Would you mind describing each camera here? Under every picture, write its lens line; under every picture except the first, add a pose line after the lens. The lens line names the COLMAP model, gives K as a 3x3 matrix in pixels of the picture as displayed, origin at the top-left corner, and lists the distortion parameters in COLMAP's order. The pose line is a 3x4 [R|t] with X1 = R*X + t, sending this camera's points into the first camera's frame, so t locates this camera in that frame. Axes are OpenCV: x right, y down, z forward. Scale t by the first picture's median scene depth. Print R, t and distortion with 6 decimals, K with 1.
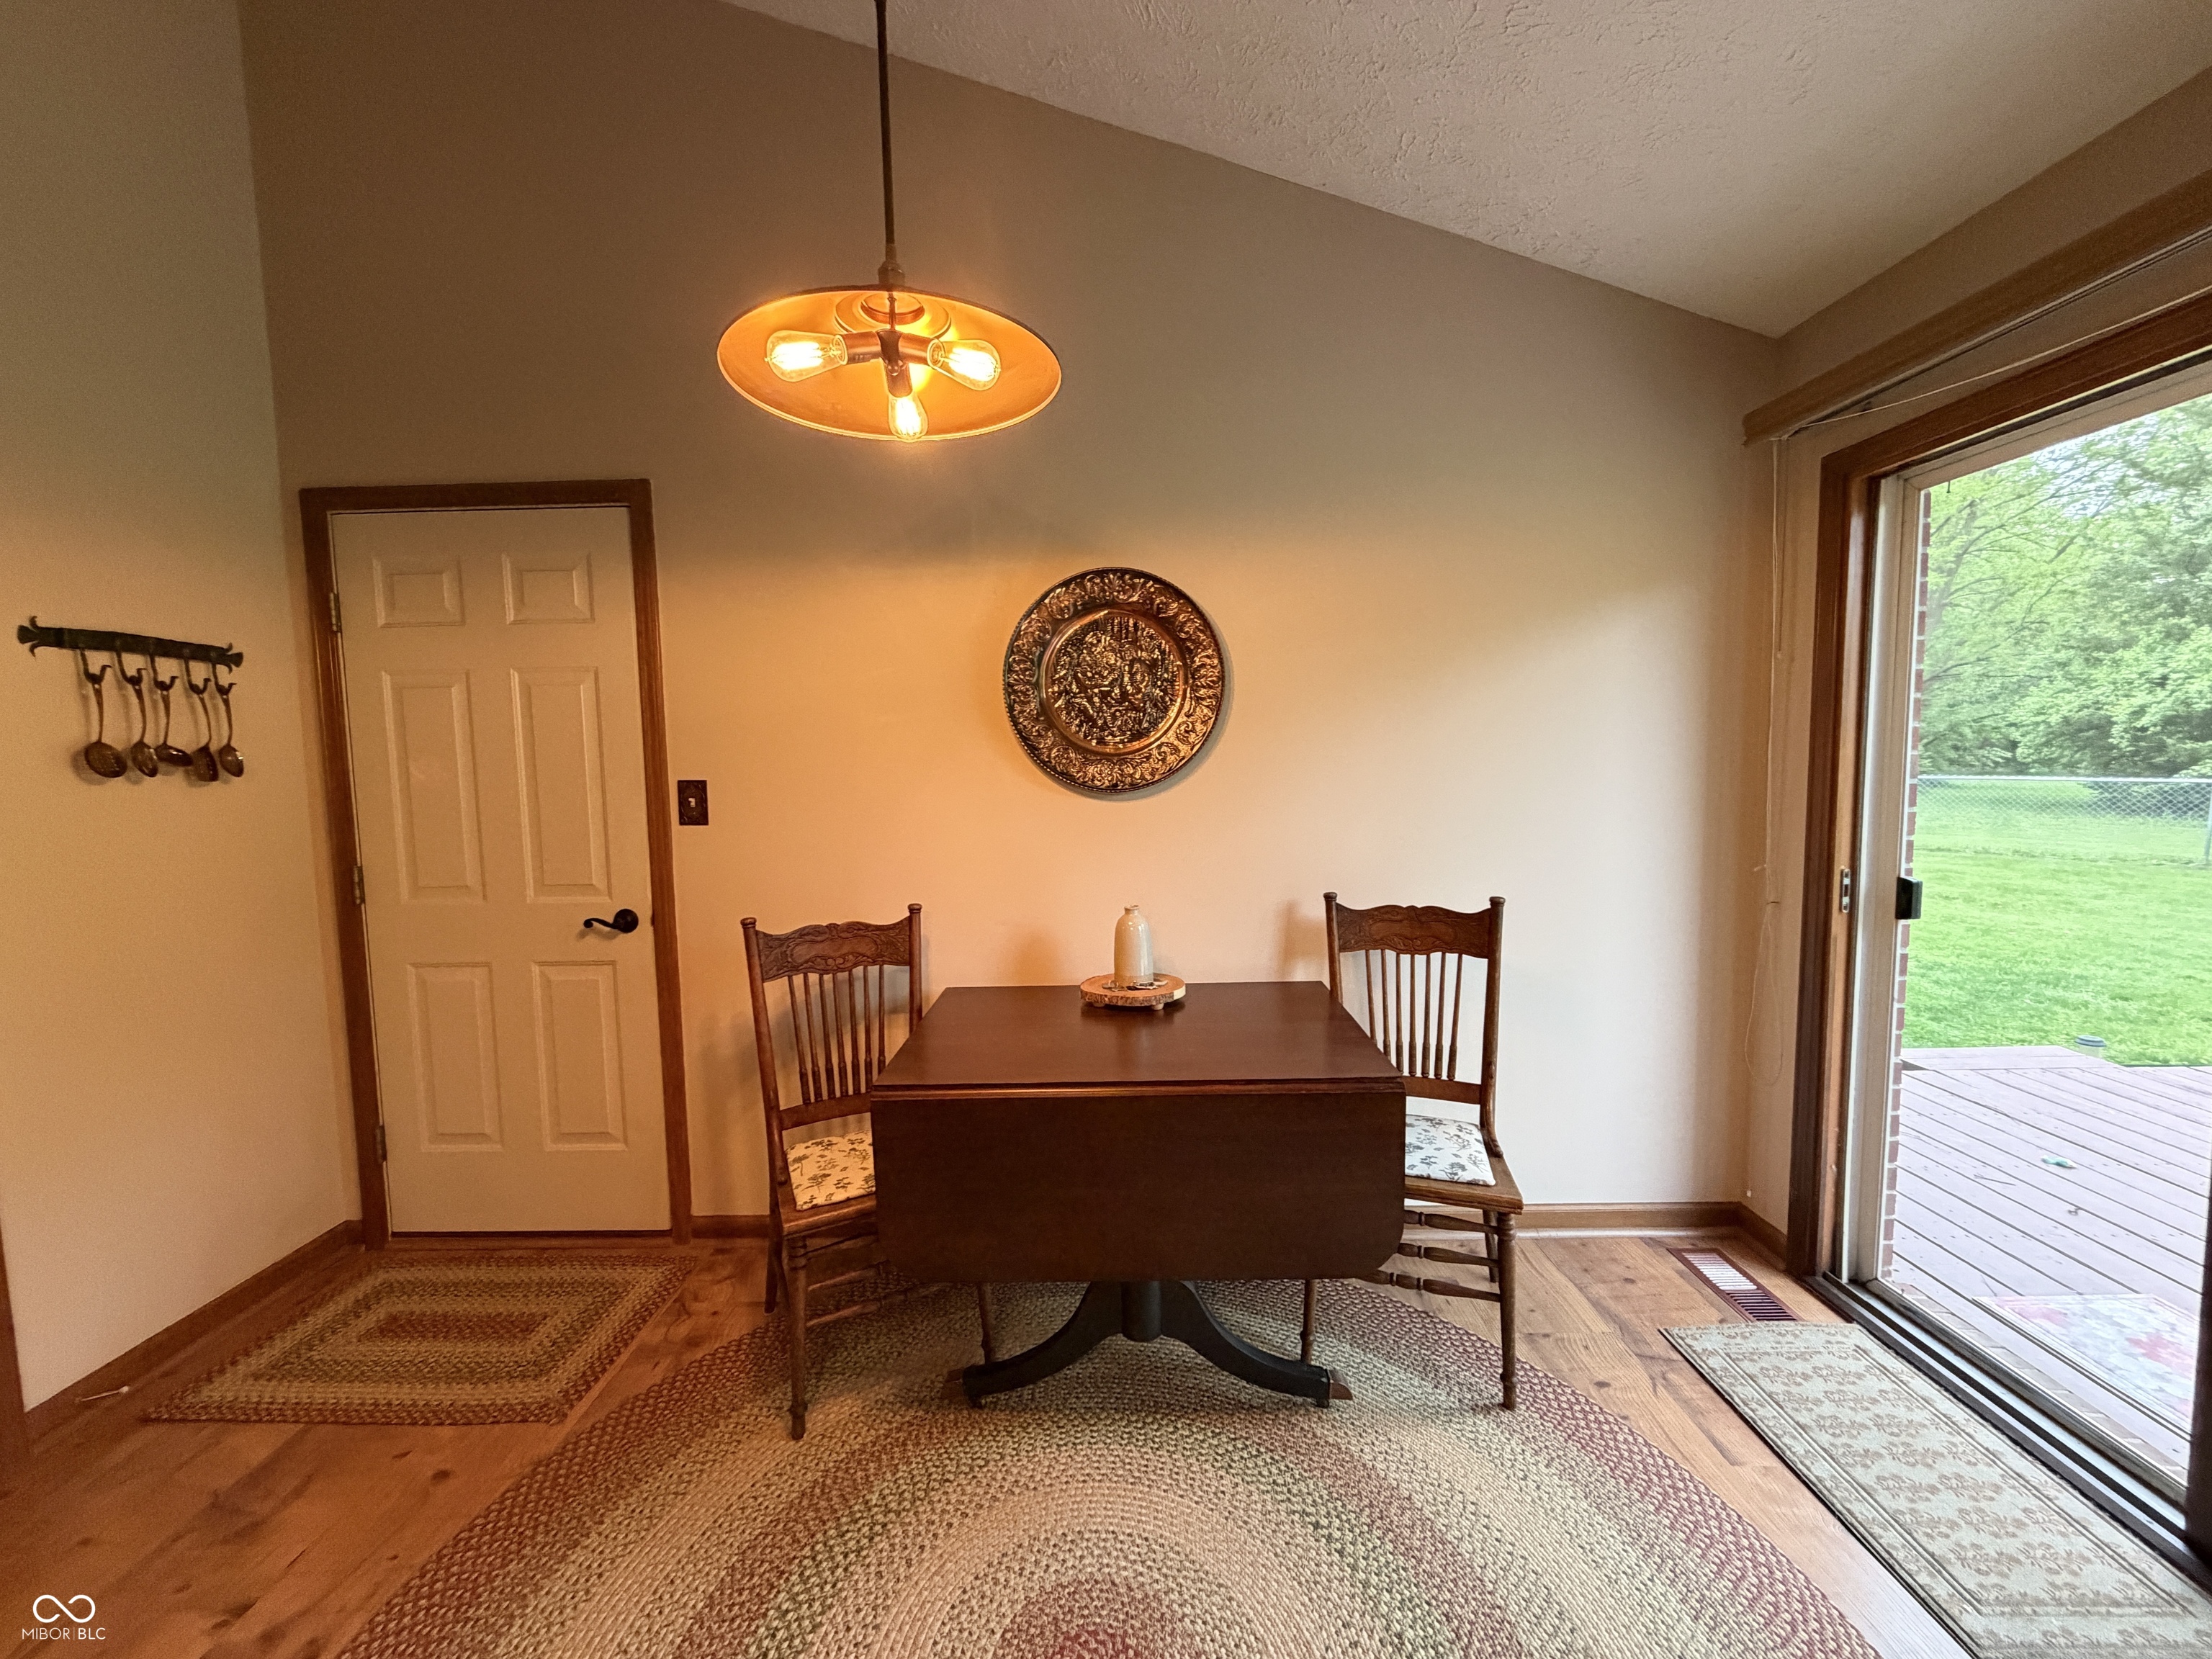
lens RADIAL K [[881.1, 0, 1103.2], [0, 881.1, 828.5], [0, 0, 1]] dist [-0.000573, 0.000634]
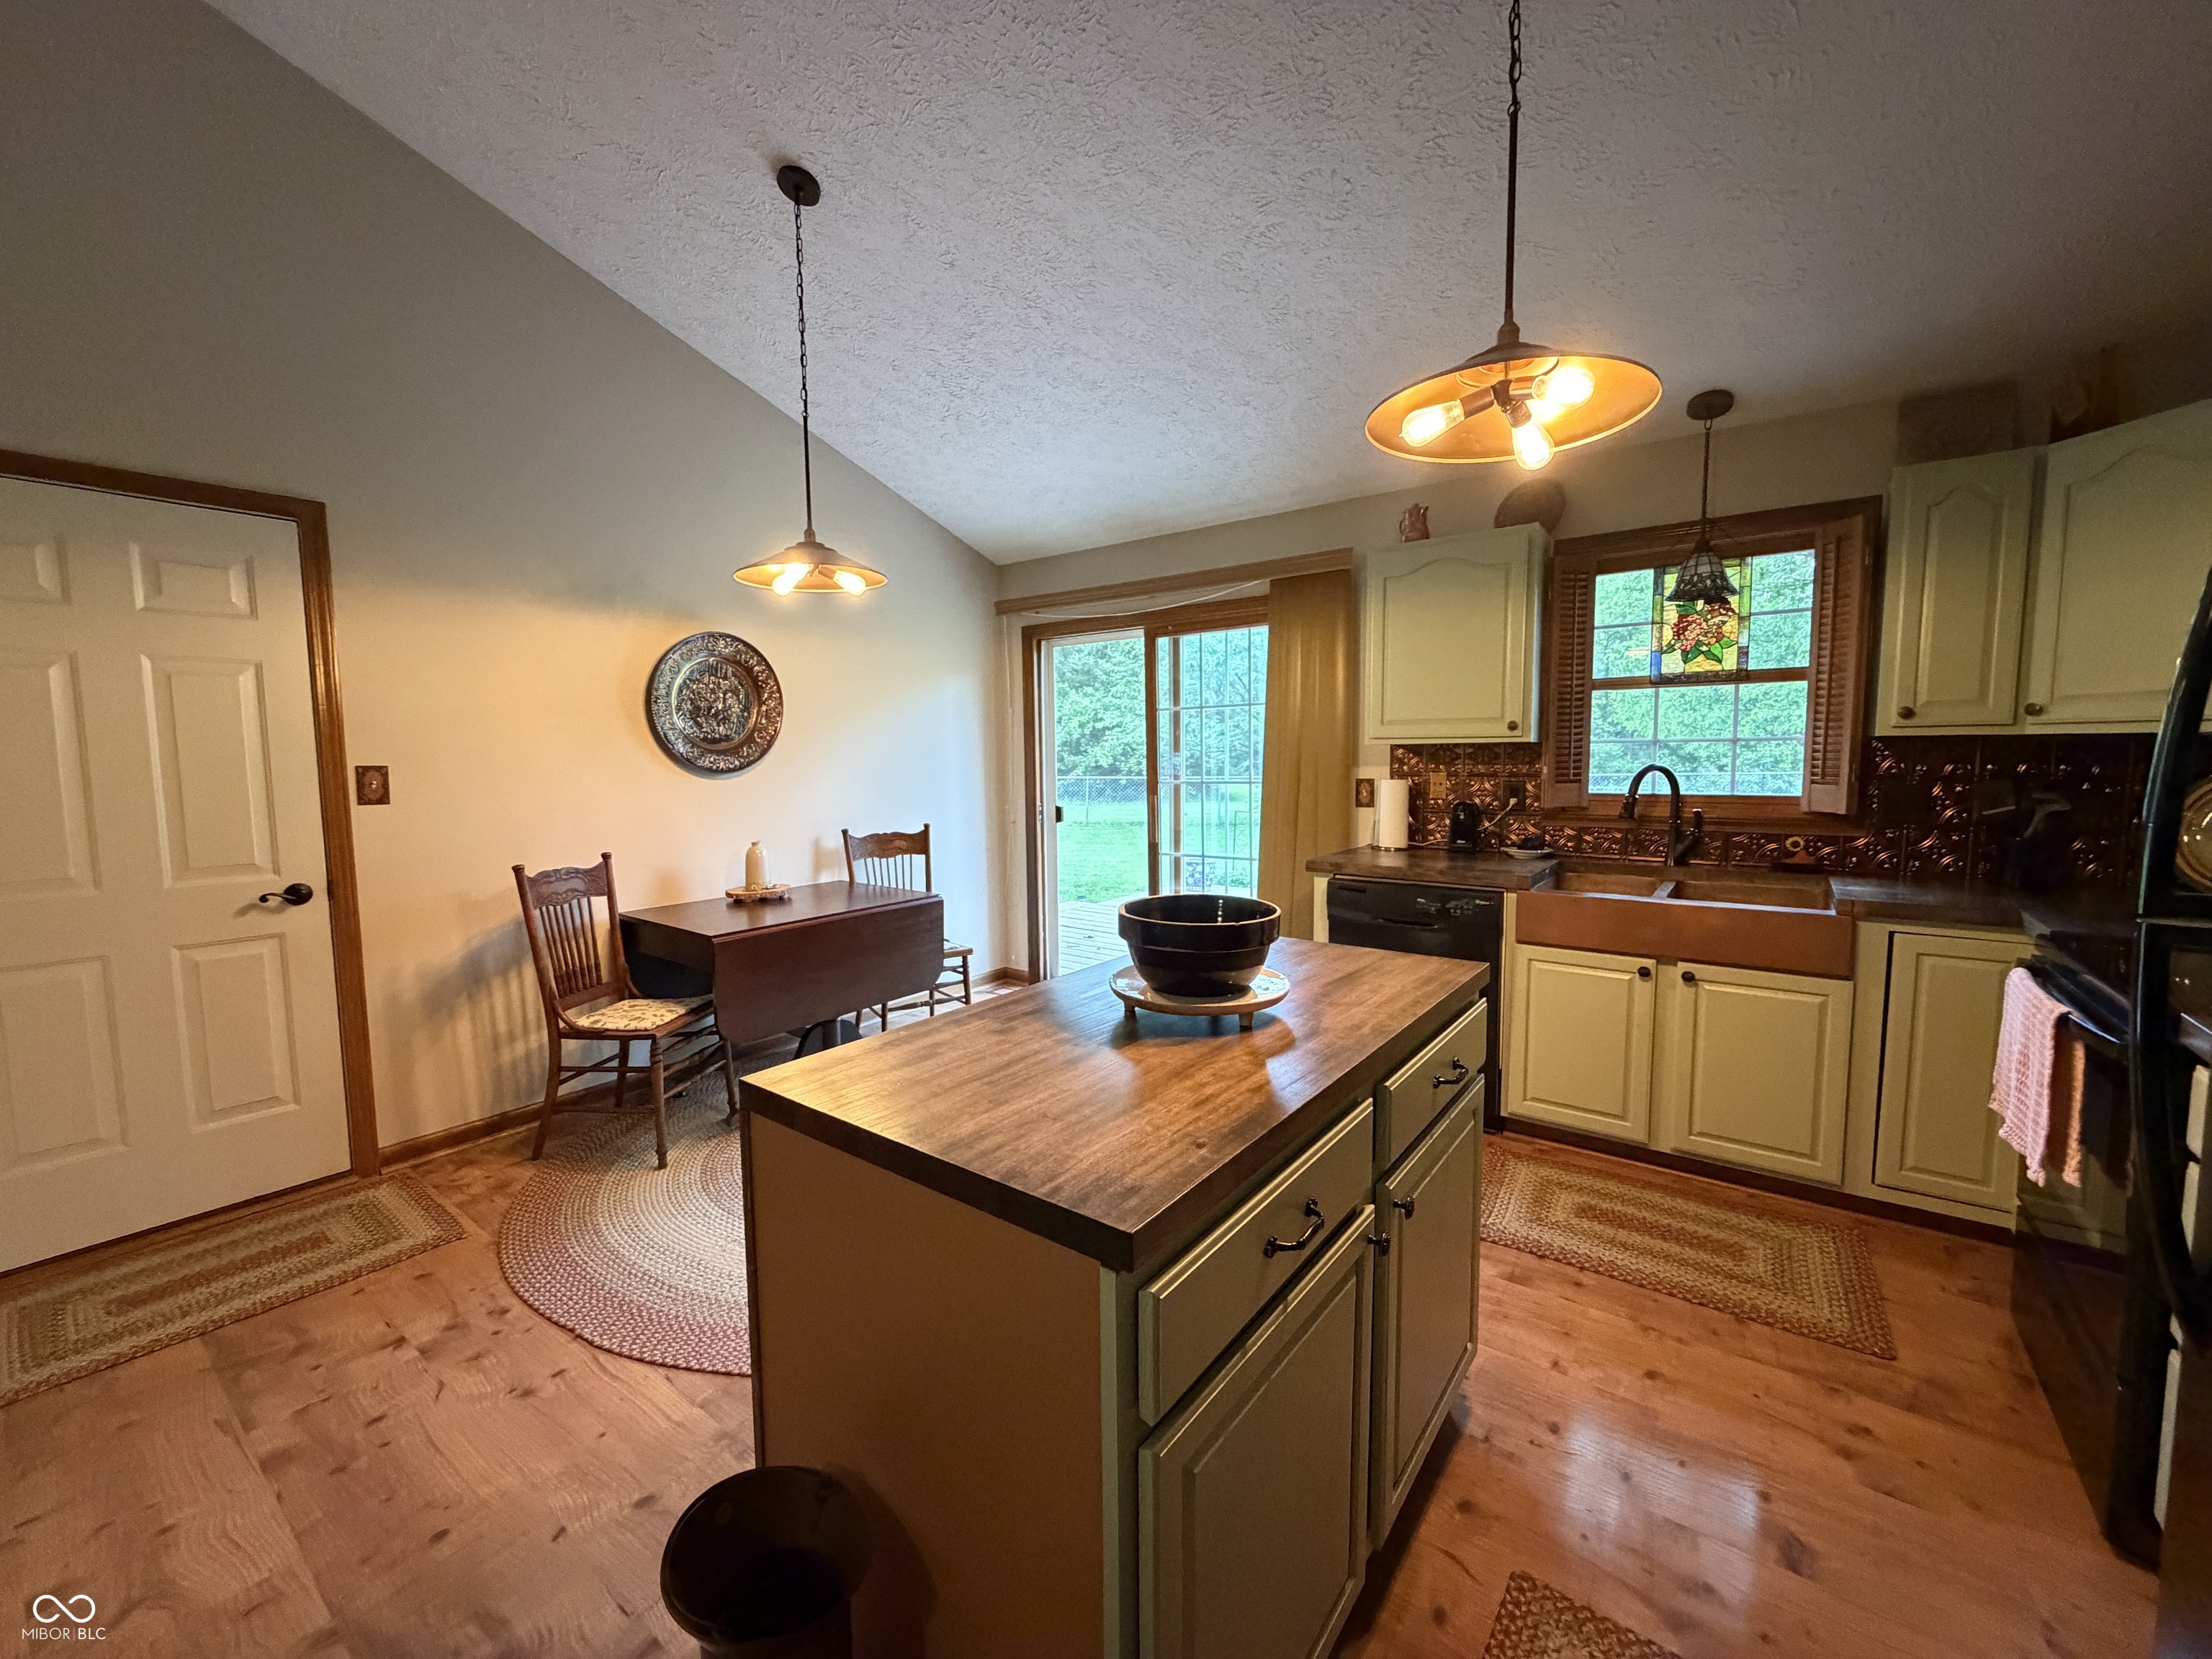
lens RADIAL K [[881.1, 0, 1103.2], [0, 881.1, 828.5], [0, 0, 1]] dist [-0.000573, 0.000634]
pose [[0.593025, -0.055382, 0.803277, -0.887926], [0.064163, 0.997710, 0.021418, 0.068883], [-0.802623, 0.038839, 0.595221, -0.496046]]
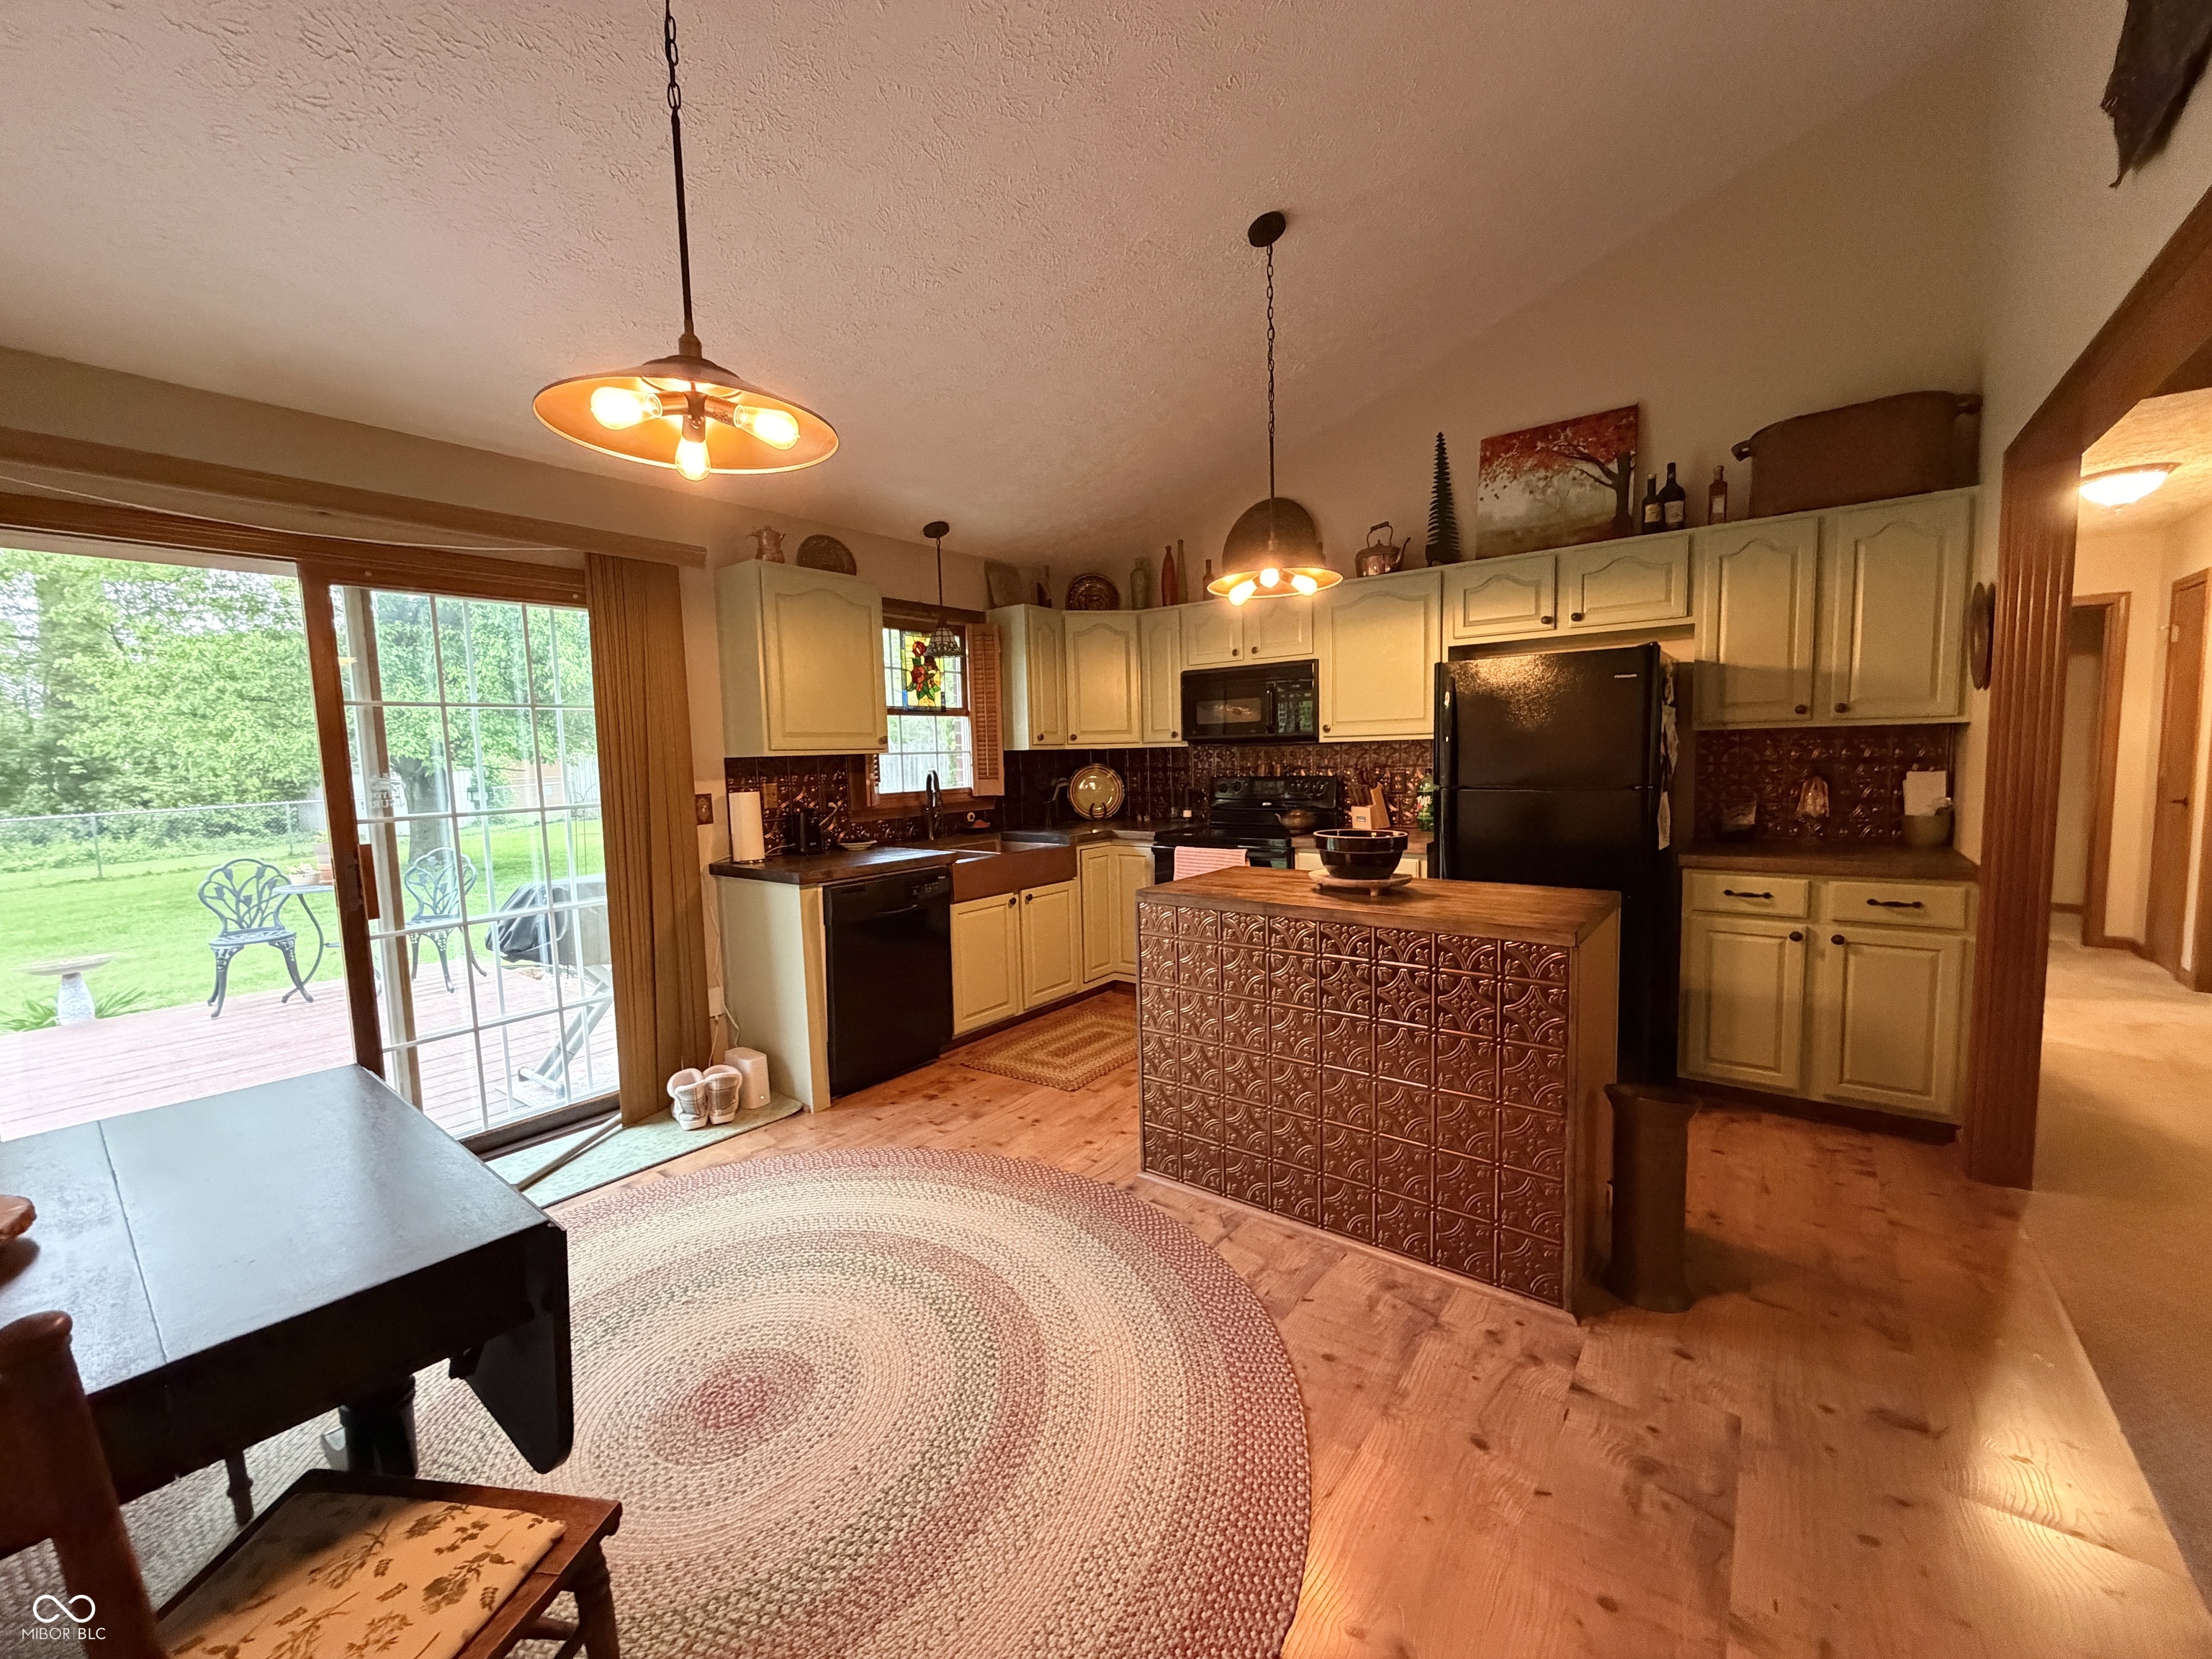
lens RADIAL K [[881.1, 0, 1103.2], [0, 881.1, 828.5], [0, 0, 1]] dist [-0.000573, 0.000634]
pose [[-0.795749, -0.010577, 0.605534, -0.763123], [0.092020, 0.986127, 0.138151, -0.048993], [-0.598594, 0.165655, -0.783737, 0.919588]]
